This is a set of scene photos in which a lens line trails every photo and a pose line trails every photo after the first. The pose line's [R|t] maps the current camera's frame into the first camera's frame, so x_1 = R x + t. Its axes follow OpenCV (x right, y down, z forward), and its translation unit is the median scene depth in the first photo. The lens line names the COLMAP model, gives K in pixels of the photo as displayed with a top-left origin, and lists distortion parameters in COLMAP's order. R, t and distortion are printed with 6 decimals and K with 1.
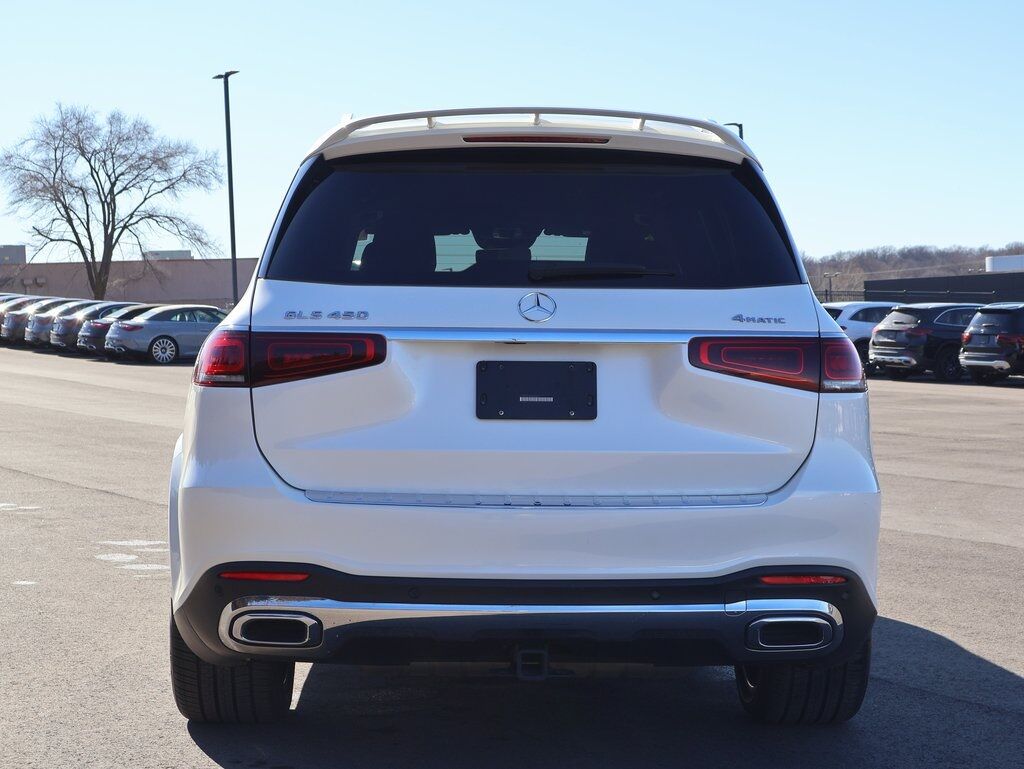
lens RADIAL K [[2148.4, 0, 513.5], [0, 2148.4, 392.1], [0, 0, 1]] dist [-0.004067, 0.000000]
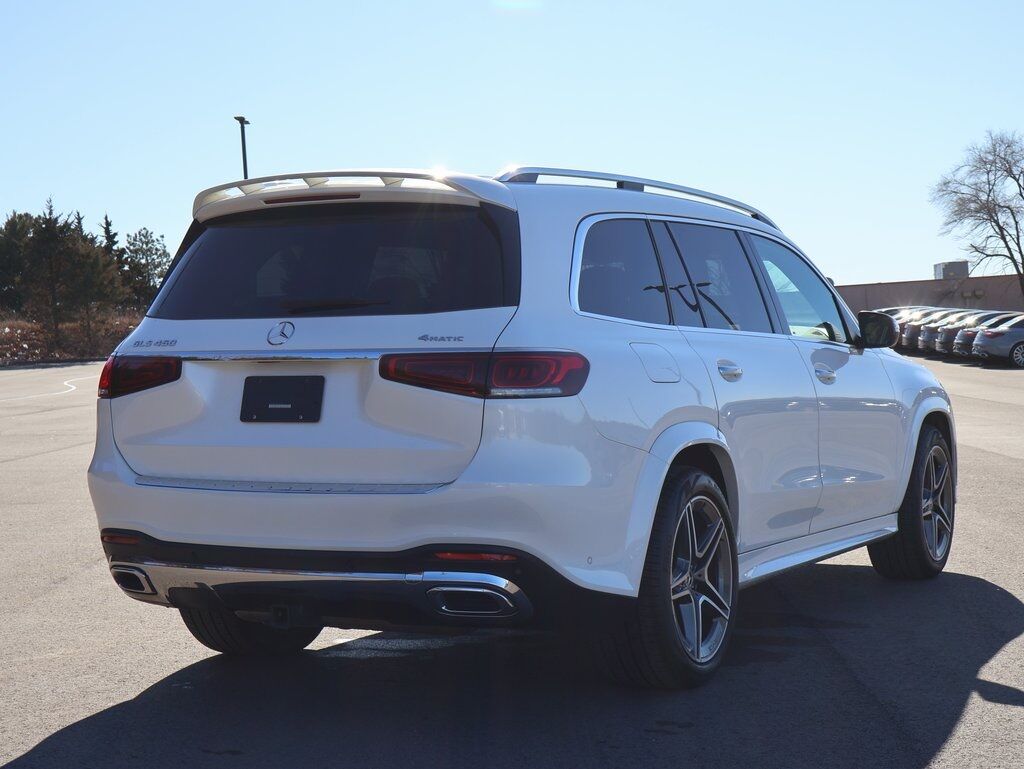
lens RADIAL K [[1975.1, 0, 508.6], [0, 1975.1, 382.8], [0, 0, 1]] dist [-0.055331, 0.000000]
pose [[0.860478, -0.013488, -0.509309, 0.682133], [0.010725, 0.999908, -0.008361, 0.000613], [0.509375, 0.001733, 0.860543, 0.068533]]
